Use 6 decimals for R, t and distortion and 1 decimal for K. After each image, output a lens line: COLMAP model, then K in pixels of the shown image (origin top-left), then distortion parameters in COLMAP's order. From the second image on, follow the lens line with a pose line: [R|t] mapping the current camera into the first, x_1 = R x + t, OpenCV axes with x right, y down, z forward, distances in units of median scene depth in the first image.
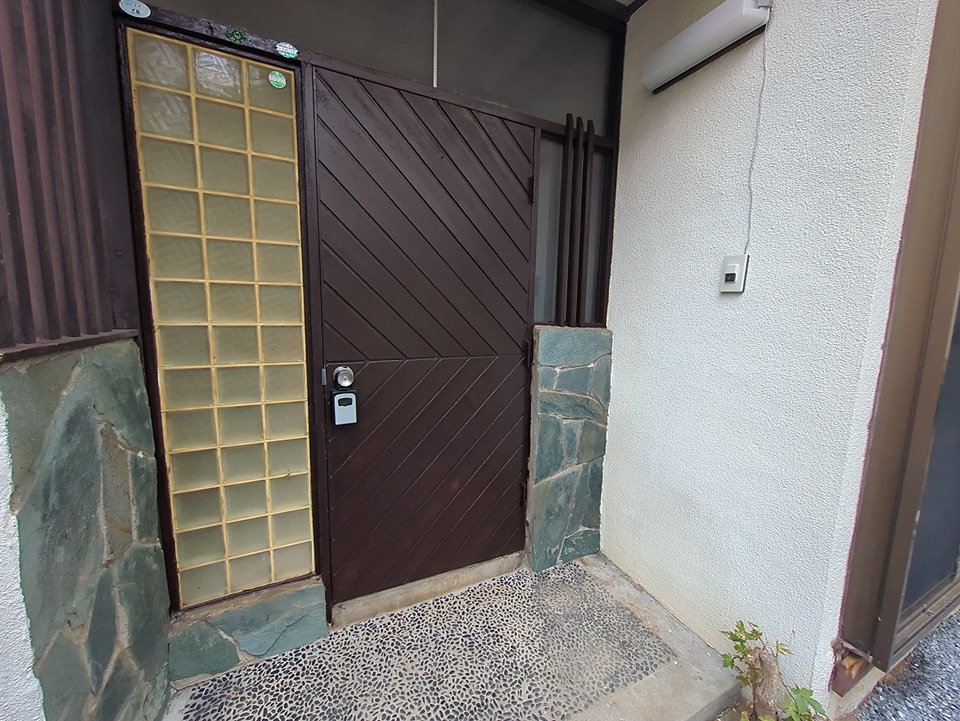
lens RADIAL K [[376.5, 0, 479.1], [0, 376.5, 357.0], [0, 0, 1]] dist [-0.006254, 0.000514]
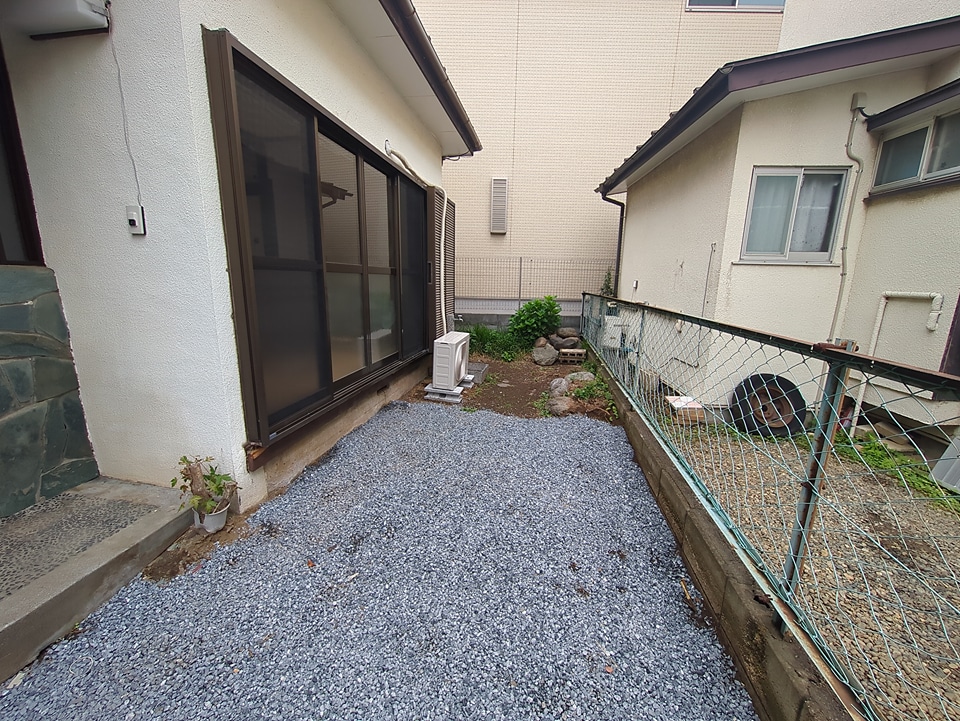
lens RADIAL K [[376.5, 0, 479.7], [0, 376.5, 357.2], [0, 0, 1]] dist [-0.006254, 0.000514]
pose [[0.574531, -0.183357, 0.797681, 0.173662], [0.095995, 0.982954, 0.156803, 0.129813], [-0.812834, -0.013515, 0.582338, -0.605824]]
